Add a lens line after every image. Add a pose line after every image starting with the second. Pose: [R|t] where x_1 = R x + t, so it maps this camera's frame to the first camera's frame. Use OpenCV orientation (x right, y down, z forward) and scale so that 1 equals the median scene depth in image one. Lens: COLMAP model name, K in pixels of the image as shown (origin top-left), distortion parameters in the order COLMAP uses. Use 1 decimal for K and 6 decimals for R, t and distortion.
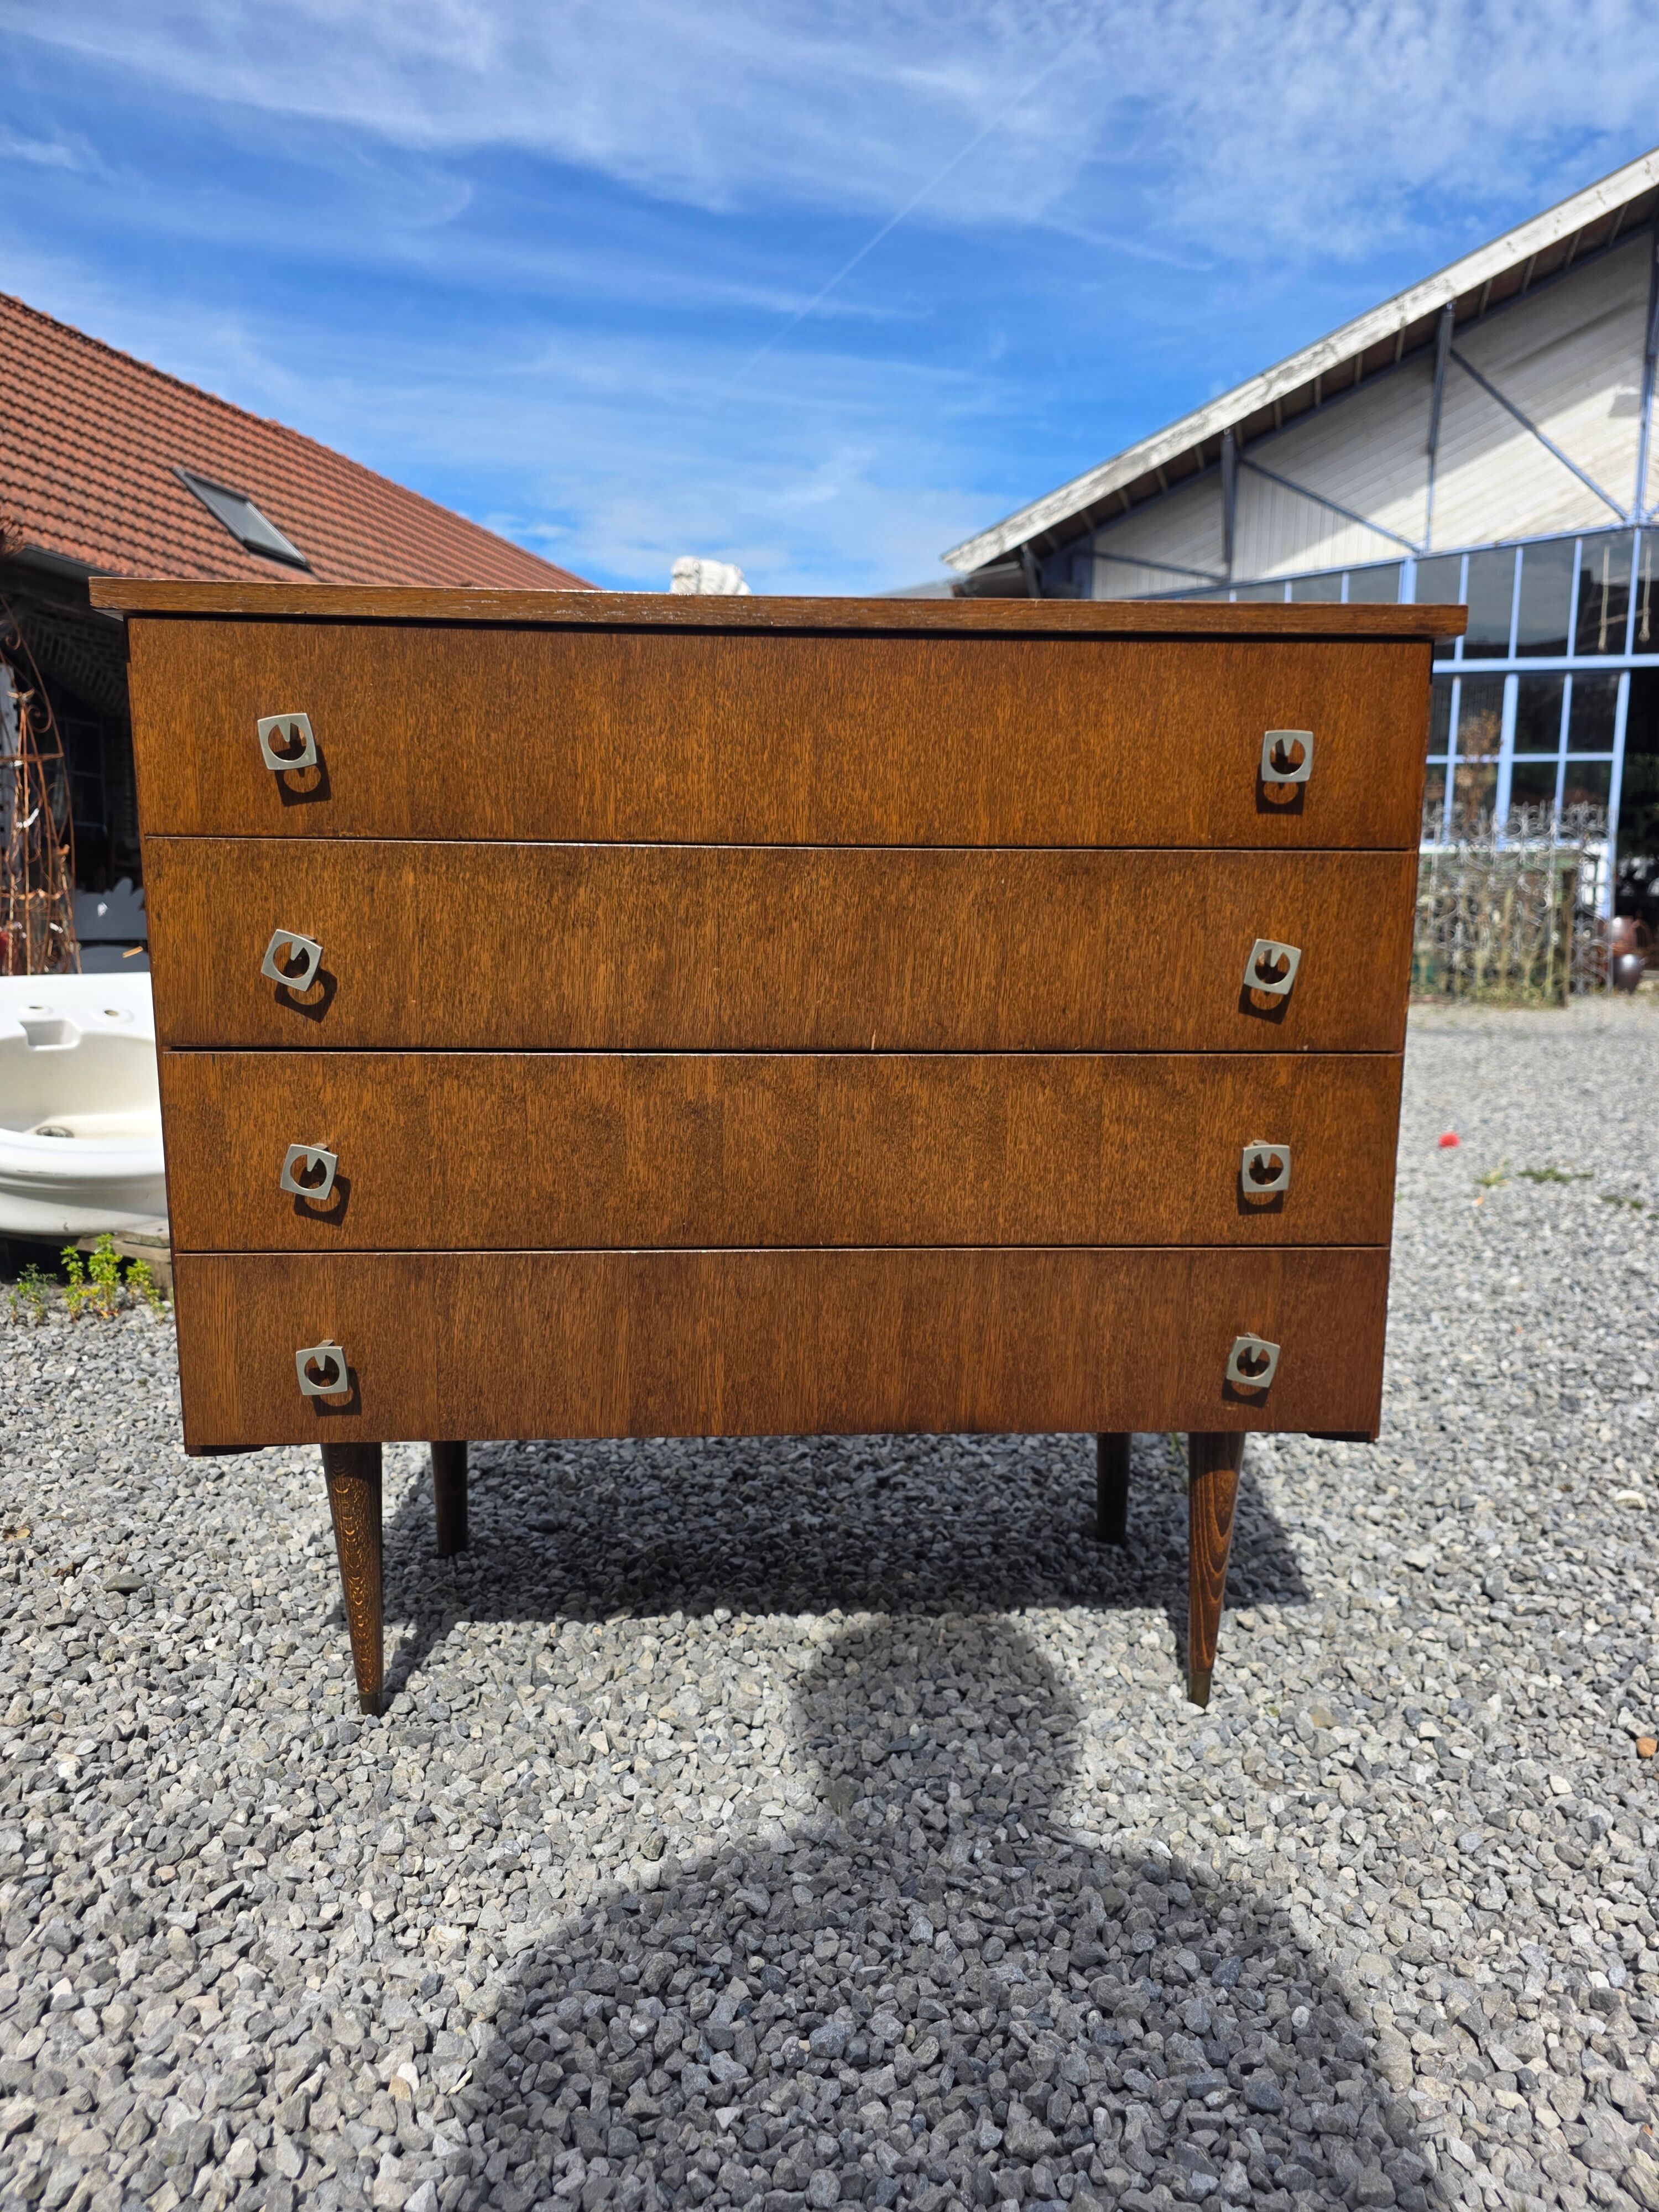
lens RADIAL K [[1506.1, 0, 854.8], [0, 1506.1, 1124.2], [0, 0, 1]] dist [0.028552, -0.022127]
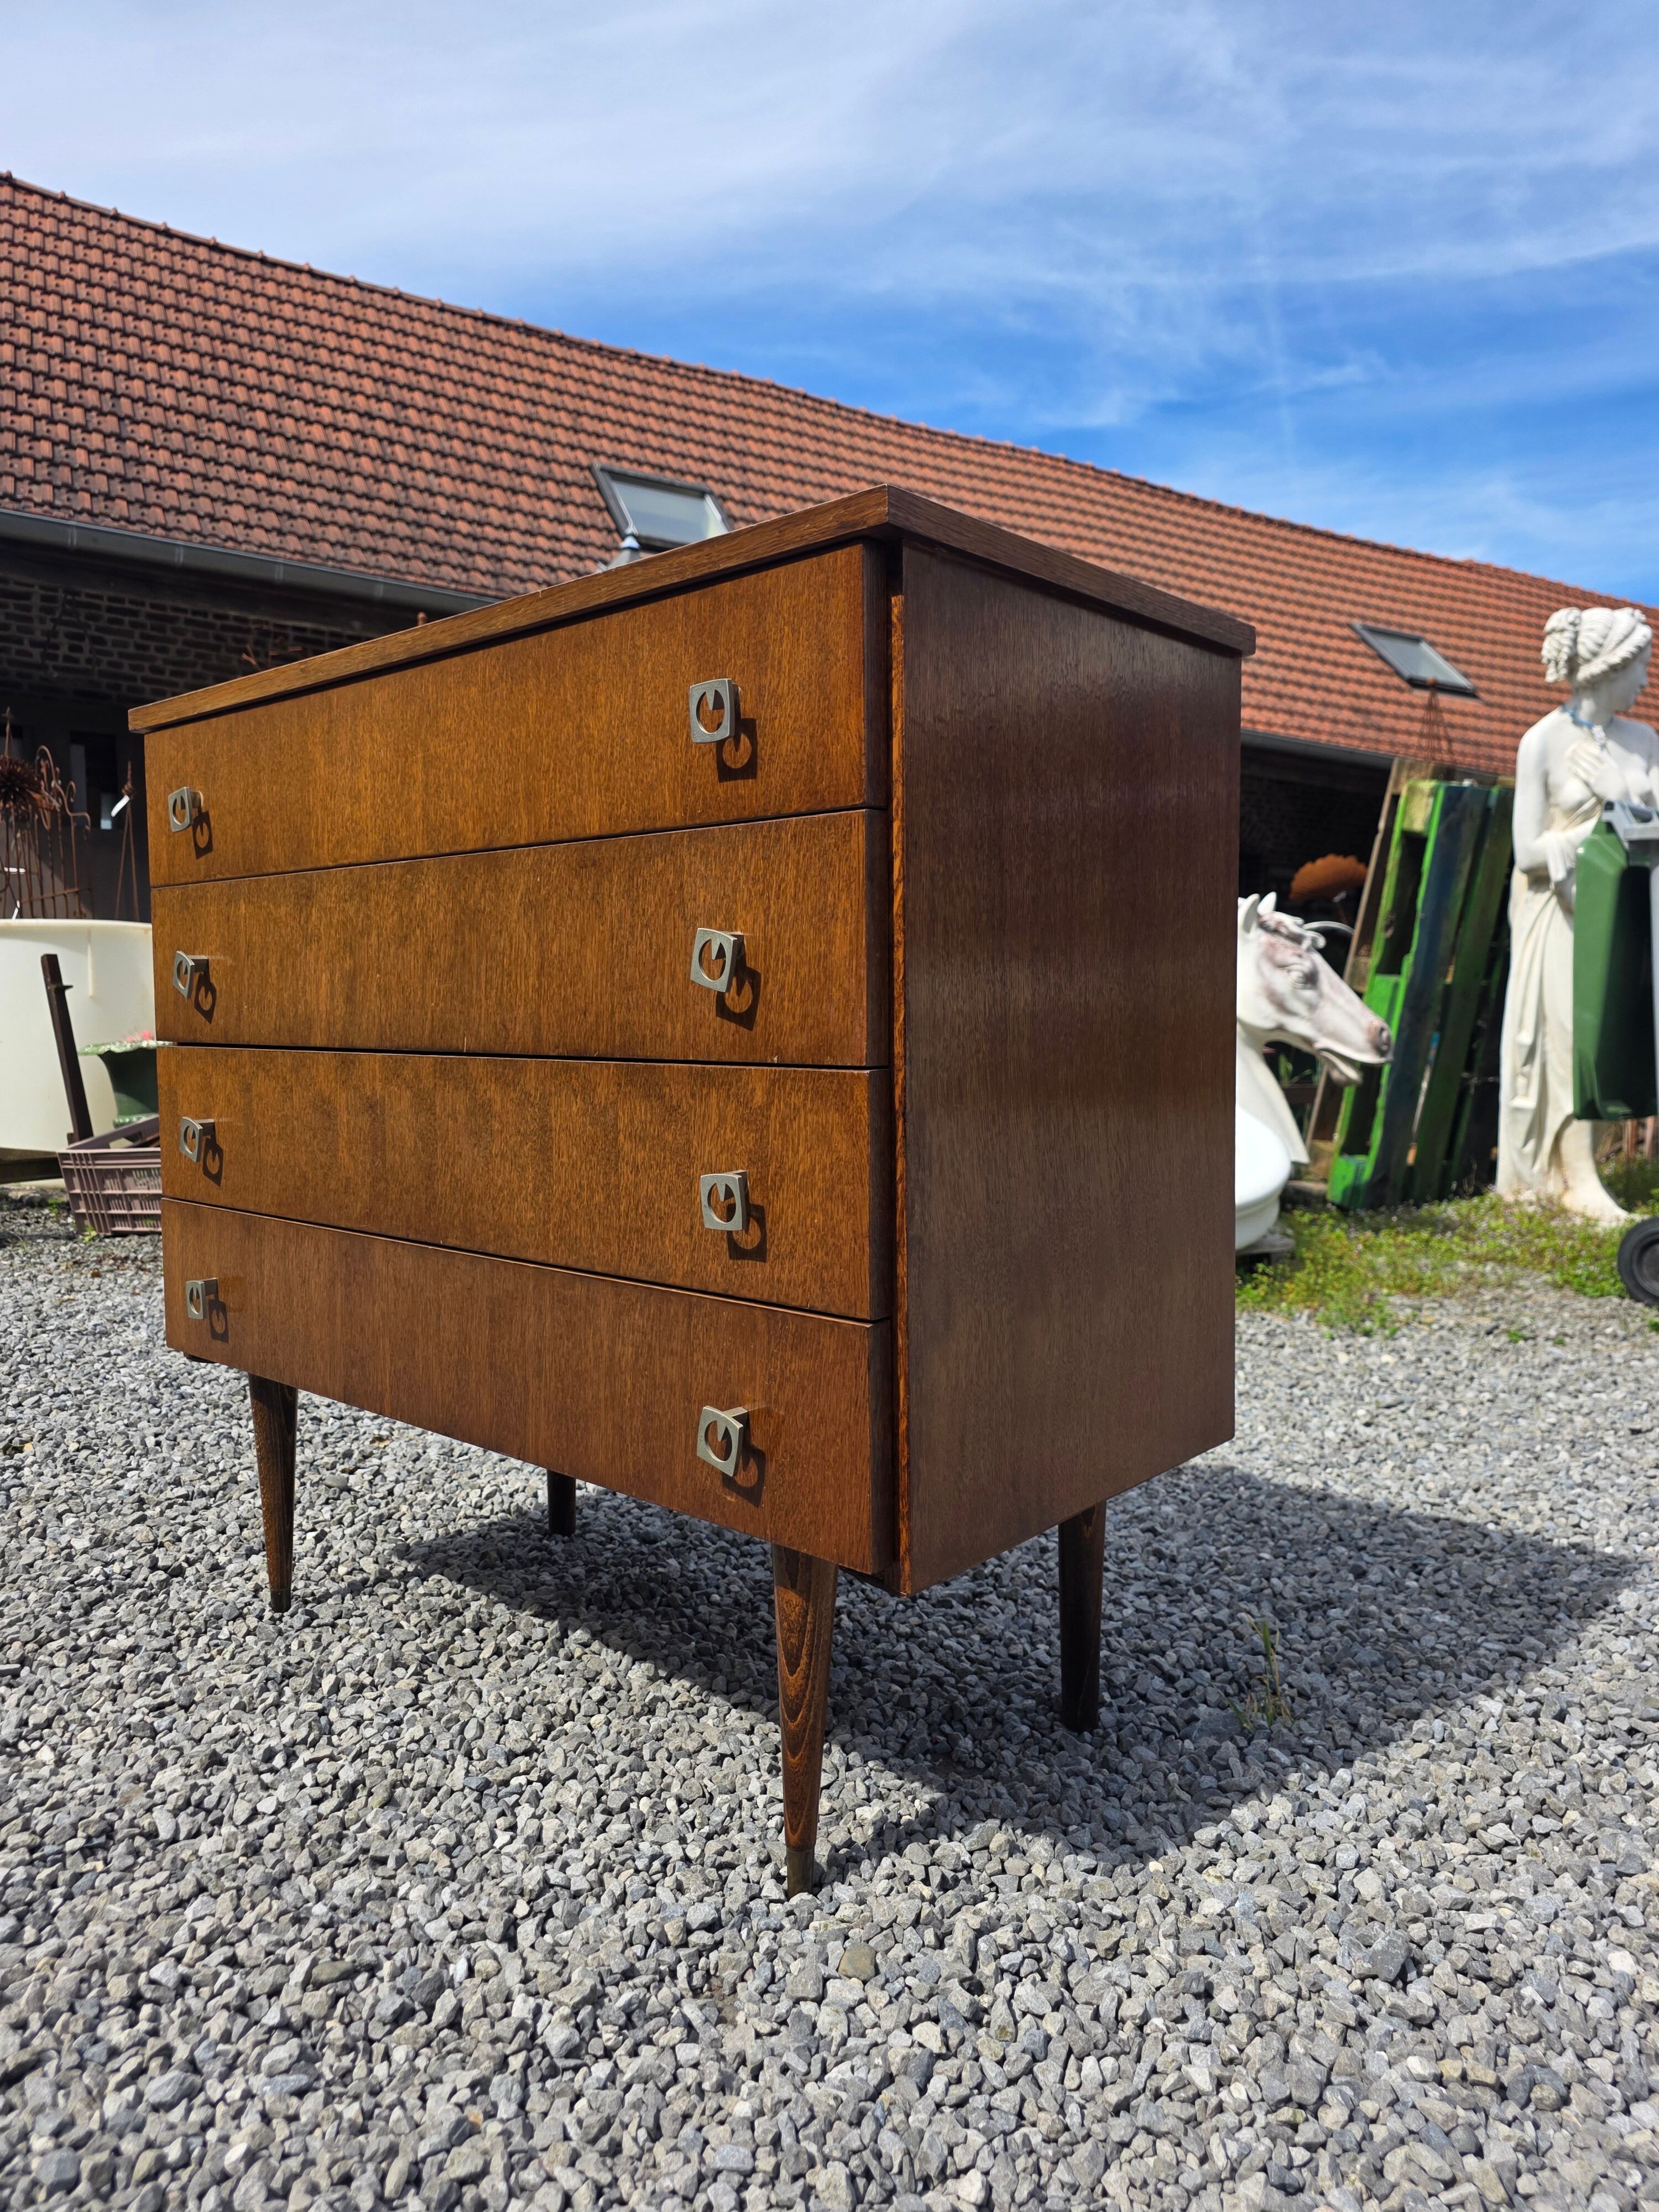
lens RADIAL K [[1506.1, 0, 835.7], [0, 1506.1, 1088.7], [0, 0, 1]] dist [0.028552, -0.022127]
pose [[0.706911, 0.028703, -0.706720, 0.910363], [-0.104961, 0.992370, -0.064685, 0.014760], [0.699471, 0.119904, 0.704530, 0.462465]]
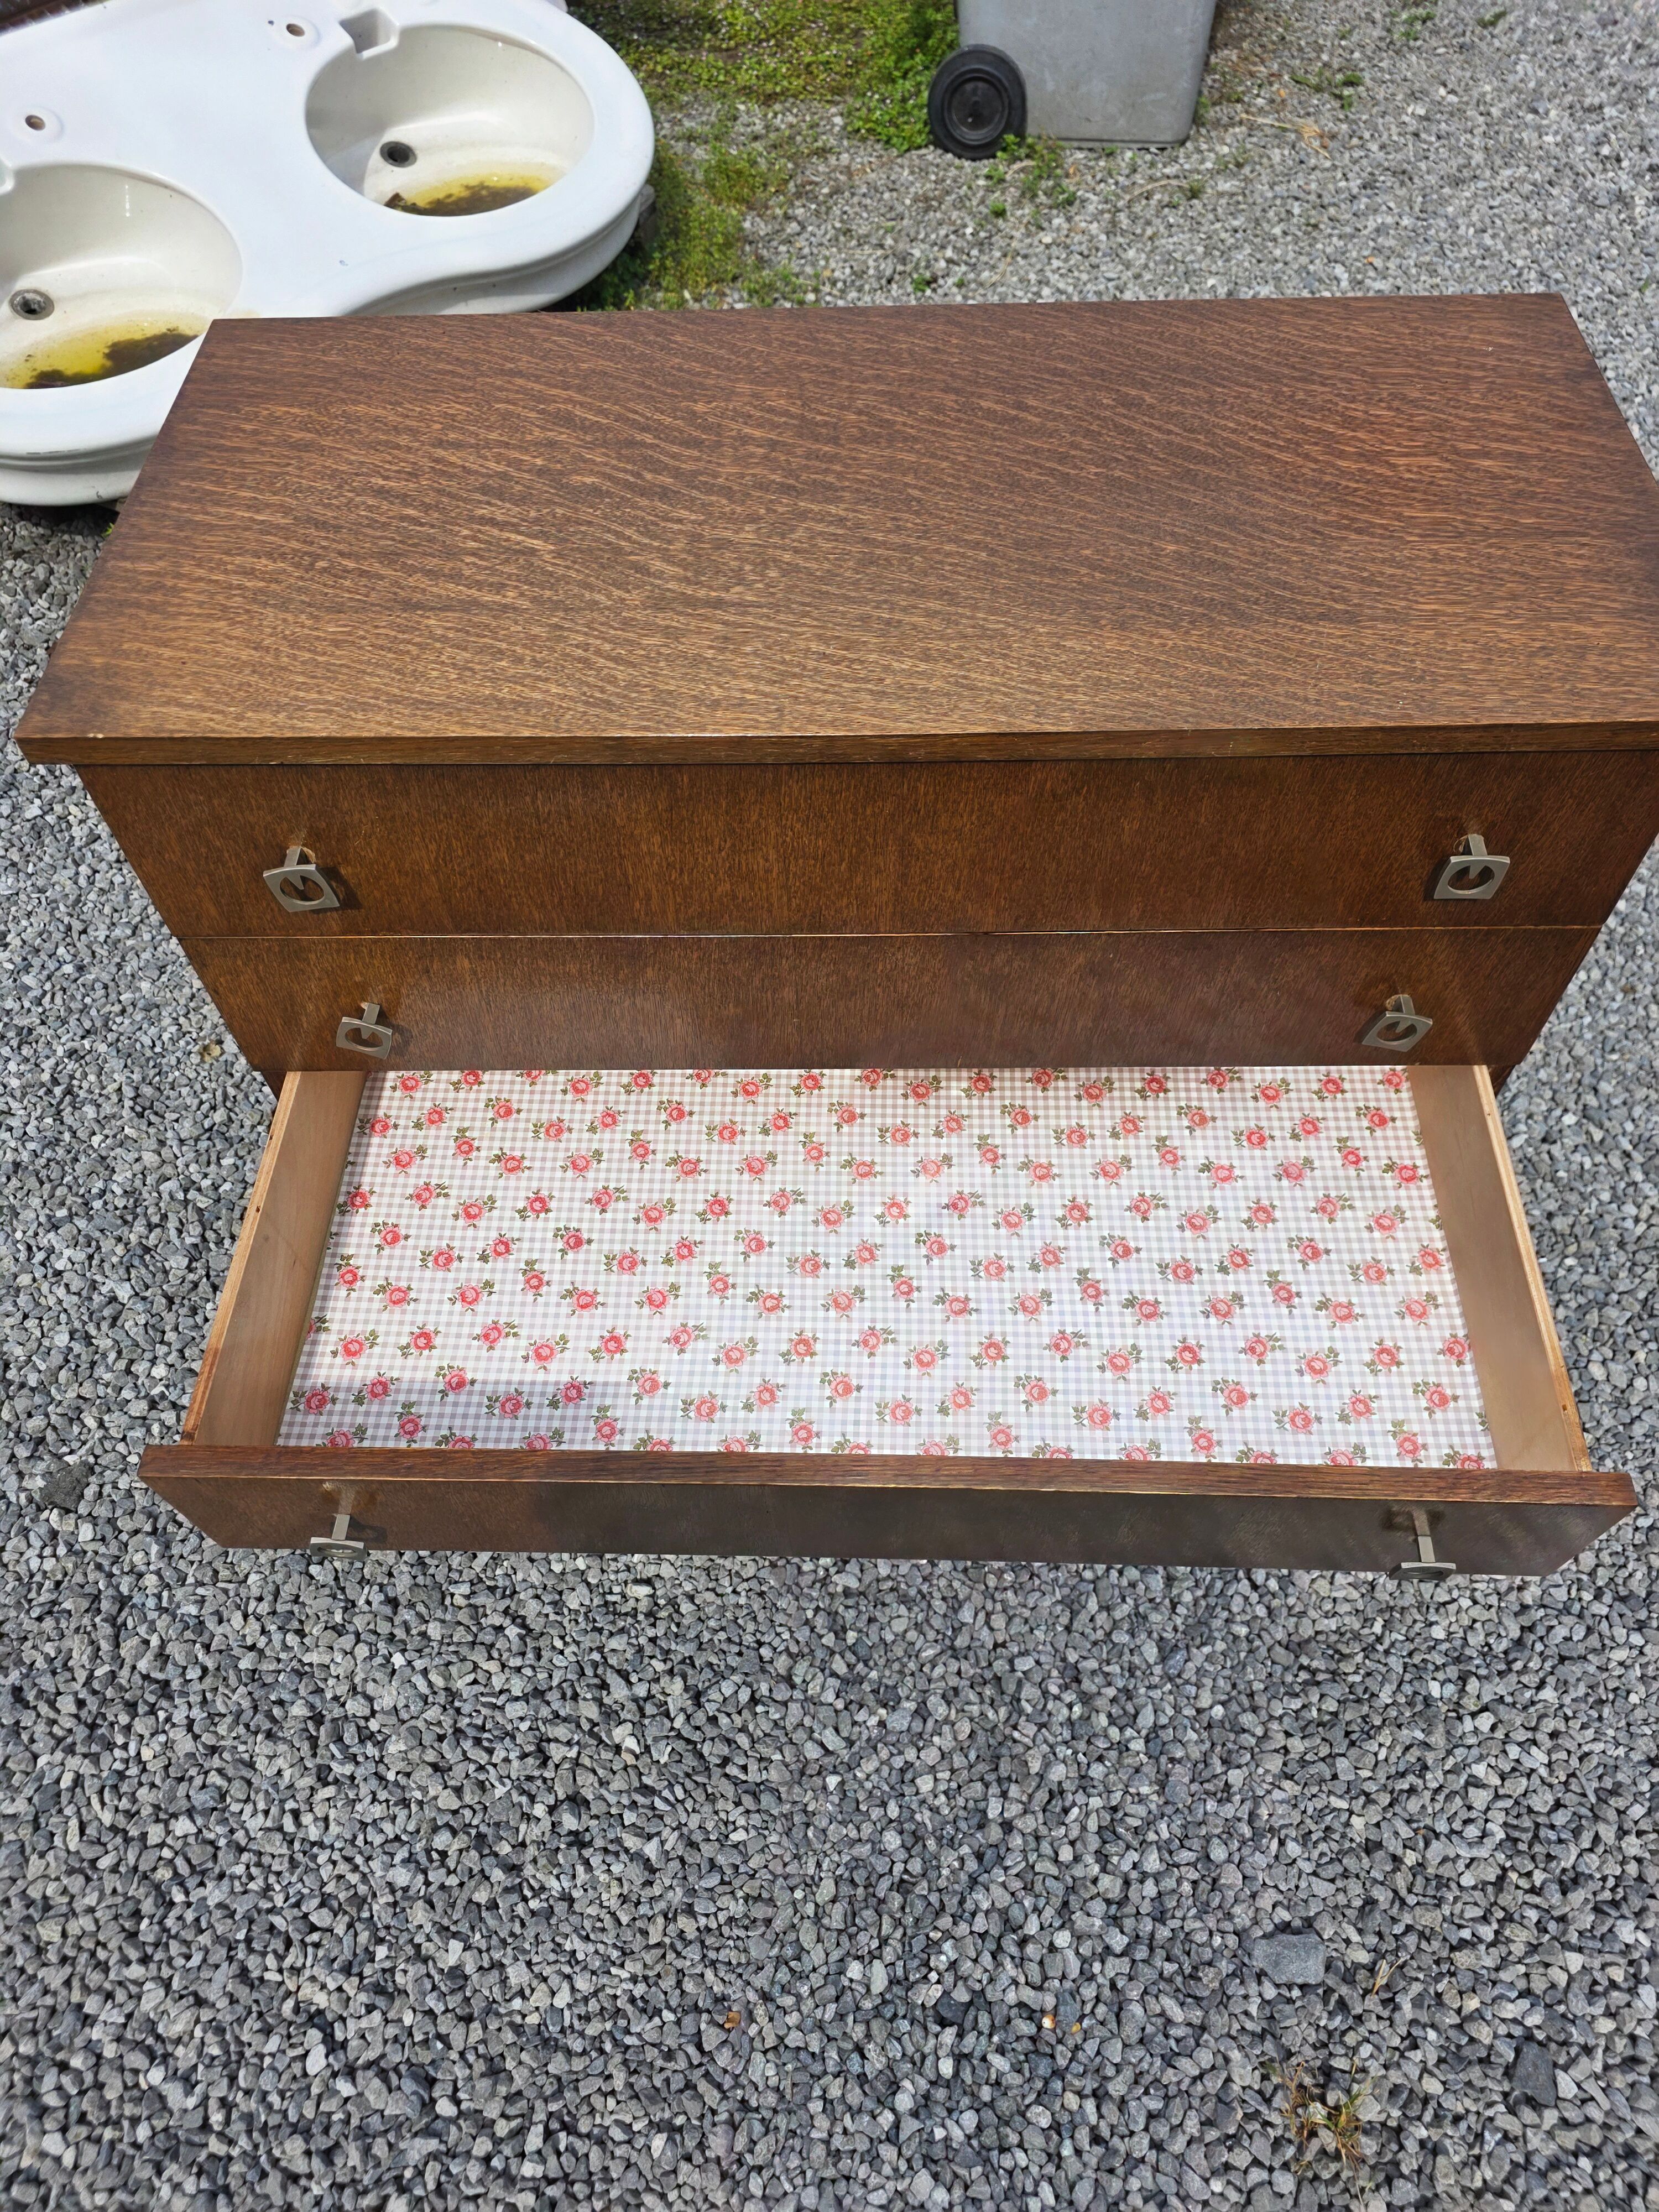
lens RADIAL K [[1500.1, 0, 838.0], [0, 1500.1, 1094.7], [0, 0, 1]] dist [0.037585, -0.032605]
pose [[0.997256, 0.036429, -0.064443, -0.002700], [0.020303, 0.702550, 0.711345, -0.733120], [0.071188, -0.710702, 0.699882, 0.301132]]
